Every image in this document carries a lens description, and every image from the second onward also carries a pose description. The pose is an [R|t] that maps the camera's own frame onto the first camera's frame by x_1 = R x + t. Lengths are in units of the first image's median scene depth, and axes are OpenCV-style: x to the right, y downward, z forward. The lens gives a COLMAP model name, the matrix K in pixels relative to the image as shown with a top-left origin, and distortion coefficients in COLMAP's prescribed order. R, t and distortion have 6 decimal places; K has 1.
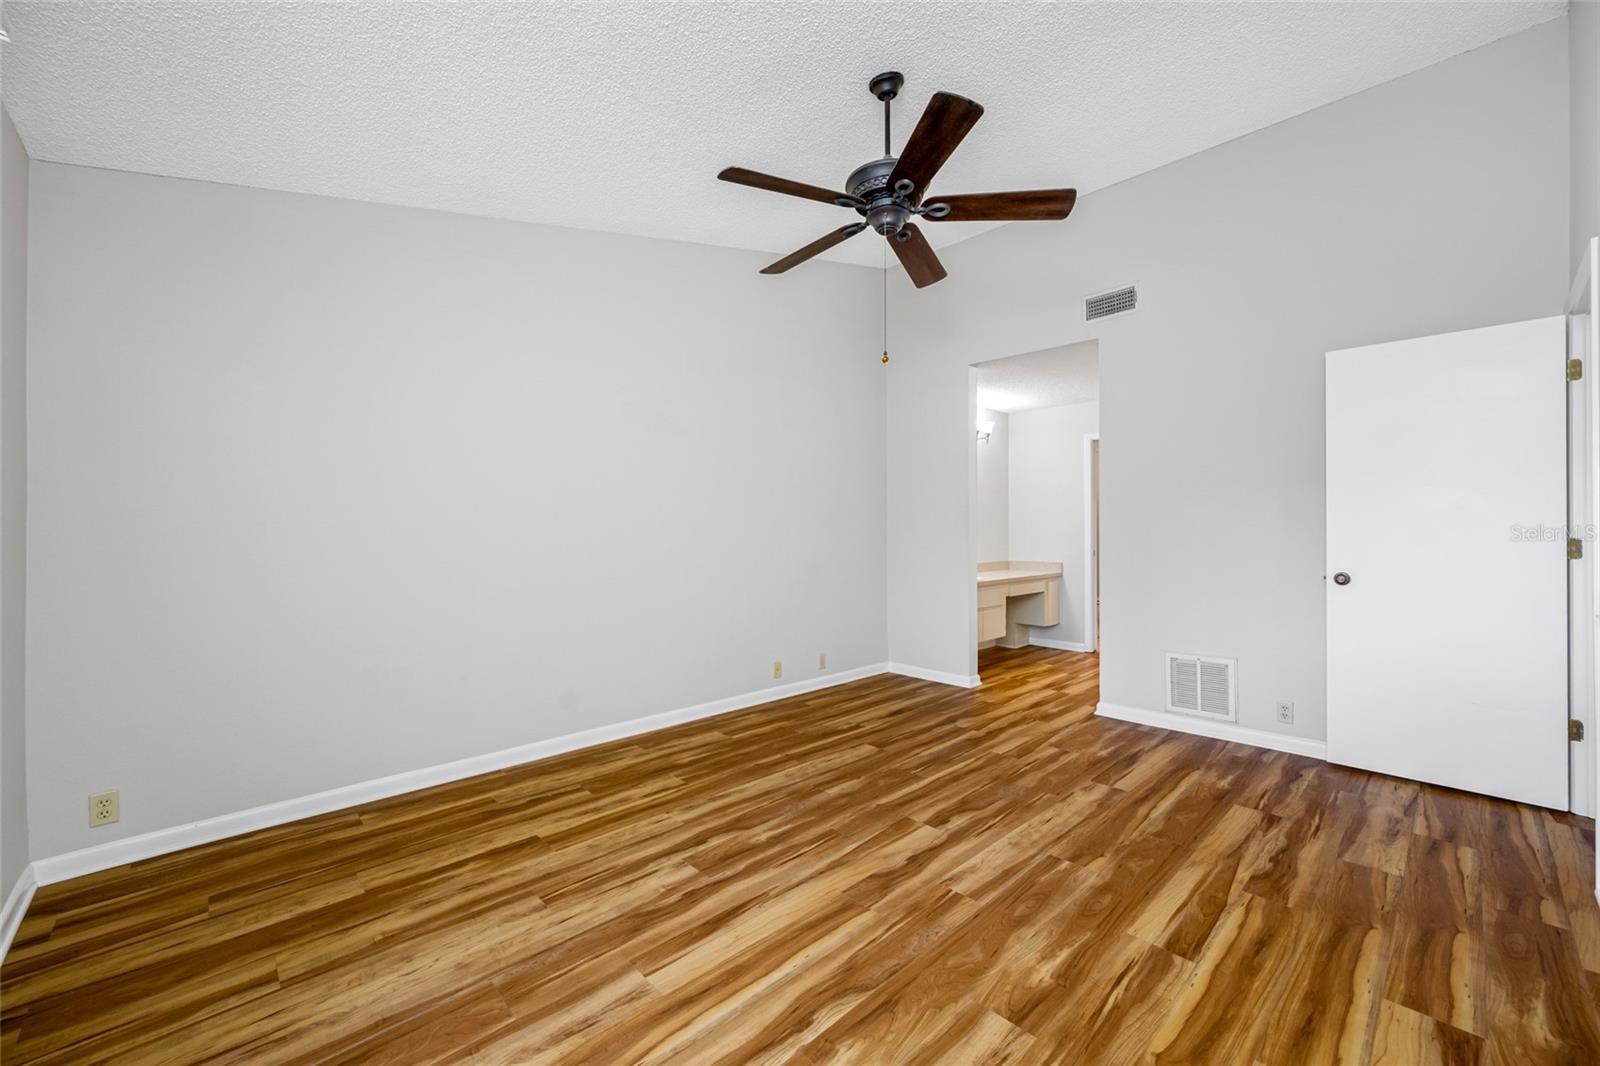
lens RADIAL K [[631.0, 0, 803.2], [0, 631.0, 528.7], [0, 0, 1]] dist [-0.000628, 0.000422]
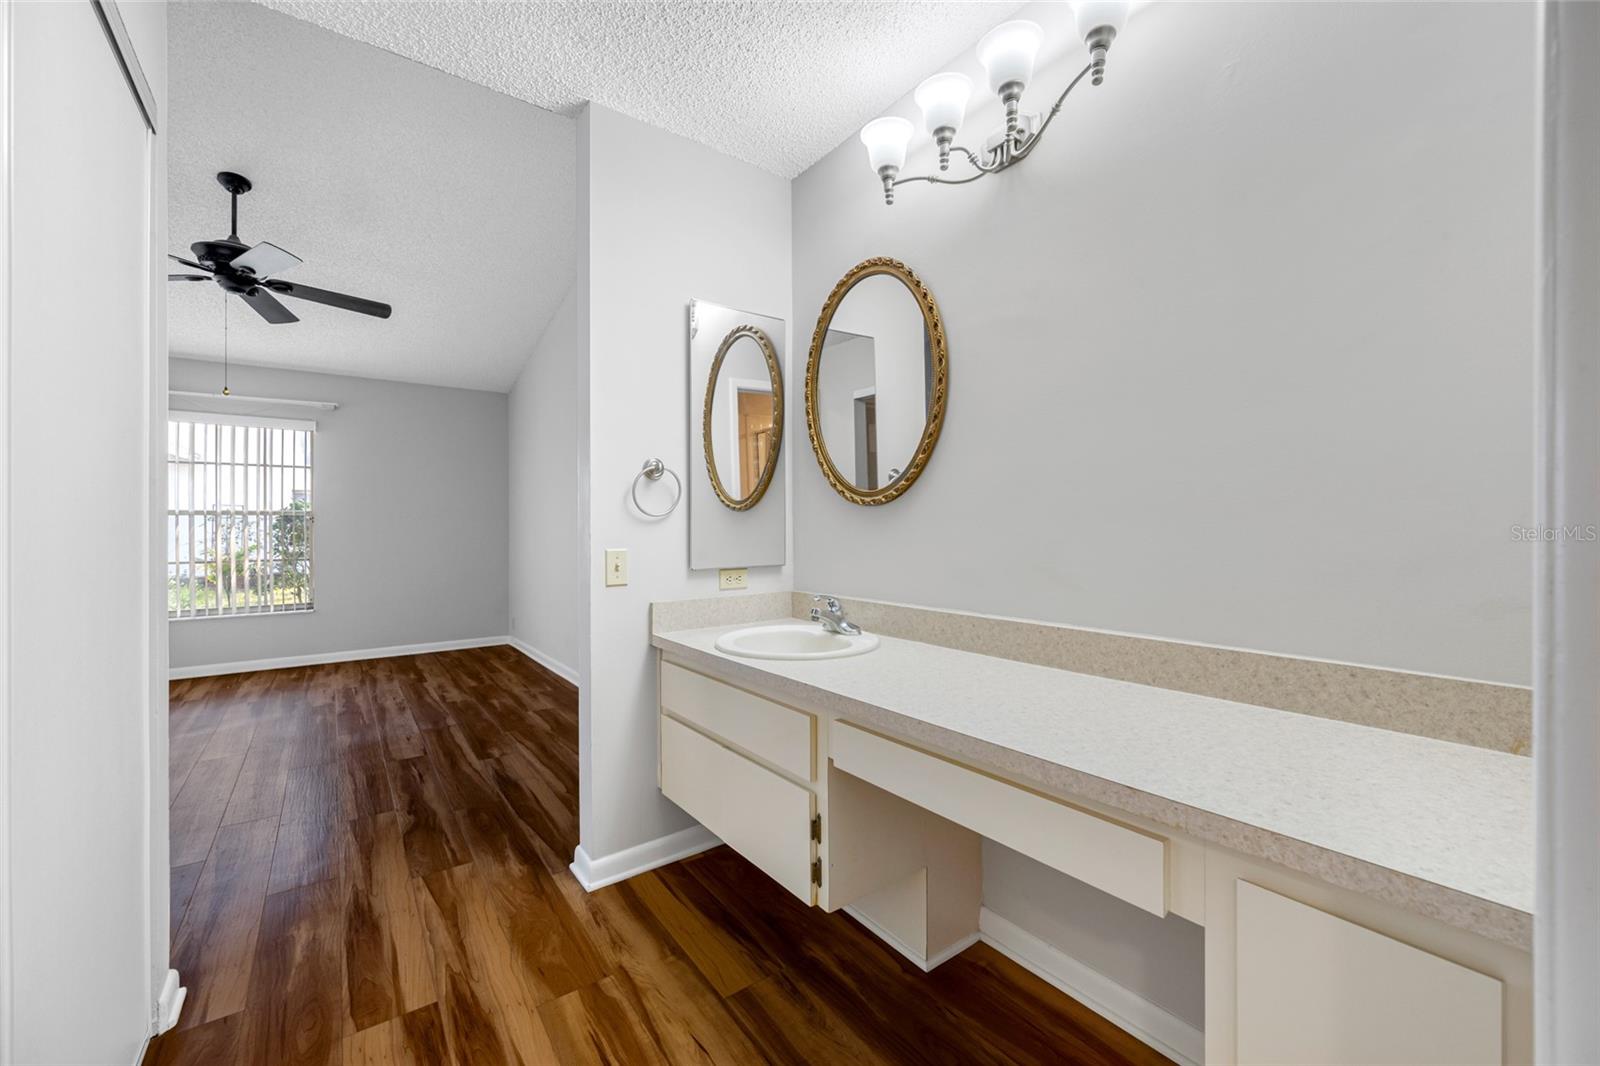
lens RADIAL K [[631.0, 0, 799.9], [0, 631.0, 525.1], [0, 0, 1]] dist [-0.000628, 0.000422]
pose [[-0.124804, -0.008322, -0.992147, 1.248741], [0.007526, 0.999928, -0.009334, 0.044777], [0.992153, -0.008632, -0.124732, 2.244413]]
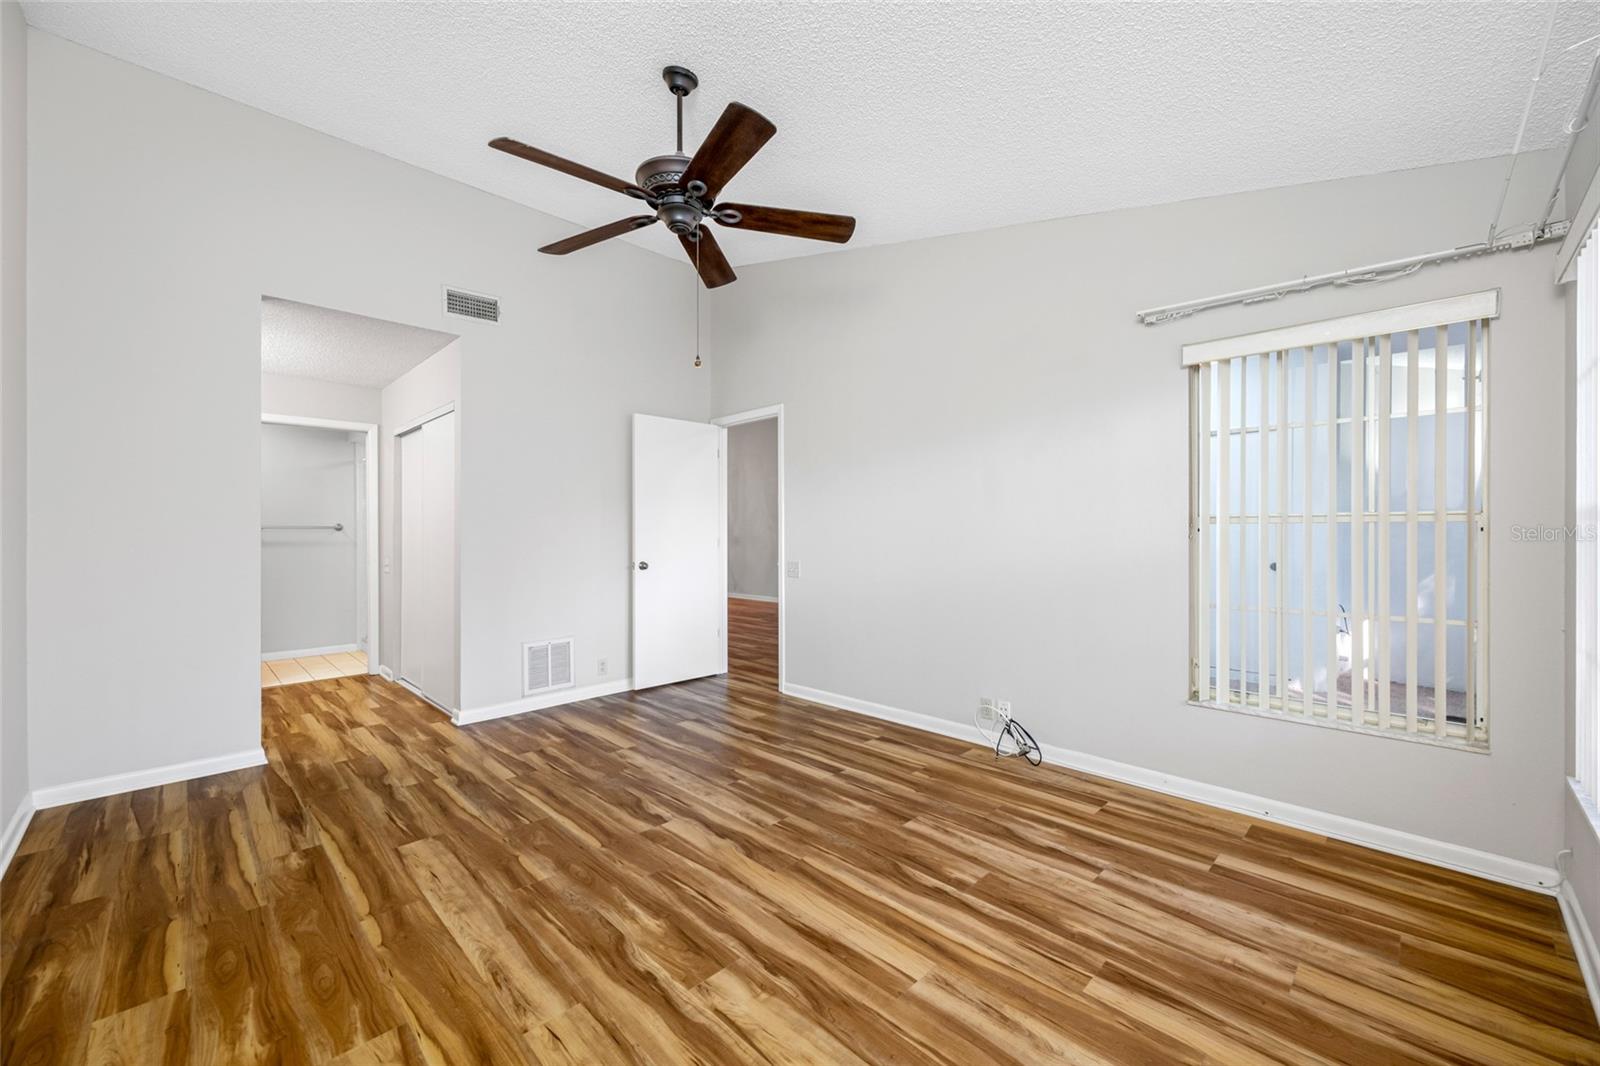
lens RADIAL K [[631.0, 0, 803.2], [0, 631.0, 537.5], [0, 0, 1]] dist [-0.000628, 0.000422]
pose [[-0.021901, -0.007104, 0.999735, -0.815332], [0.001883, 0.999973, 0.007147, 0.001596], [-0.999758, 0.002039, -0.021887, 0.790152]]
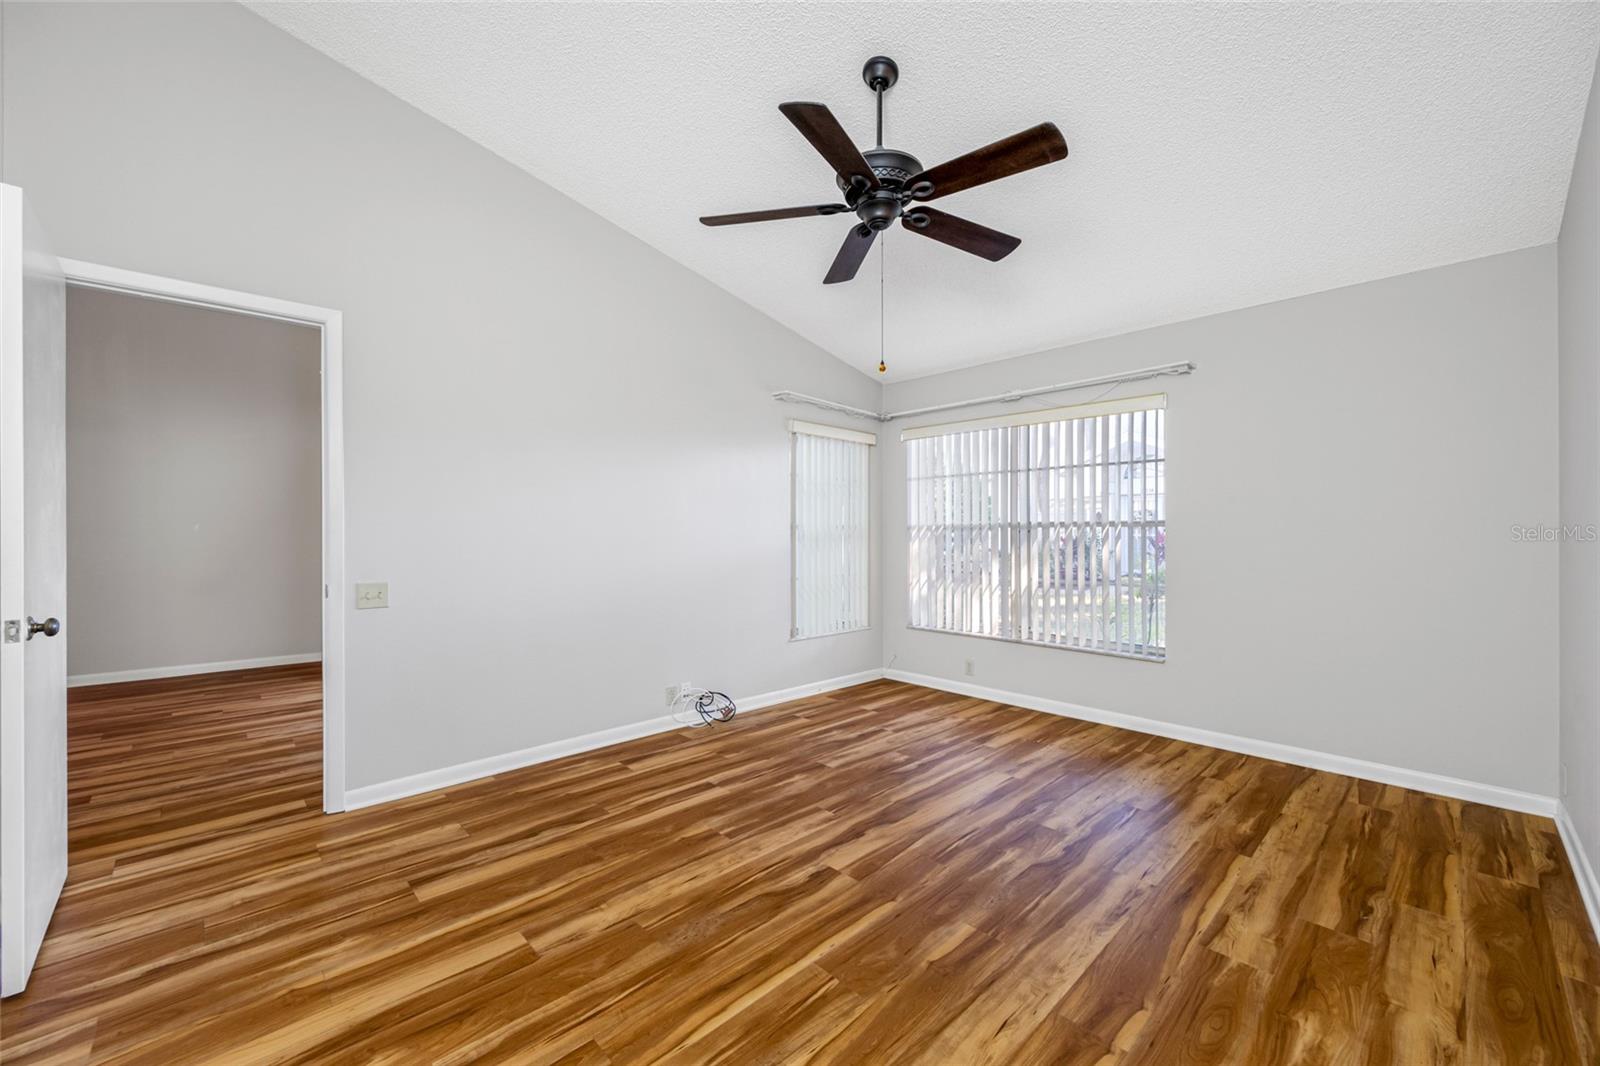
lens RADIAL K [[631.0, 0, 801.9], [0, 631.0, 537.5], [0, 0, 1]] dist [-0.000628, 0.000422]
pose [[-0.999994, -0.000052, -0.003337, 0.247837], [-0.000073, 0.999981, 0.006214, -0.002666], [0.003337, 0.006214, -0.999975, 1.875198]]
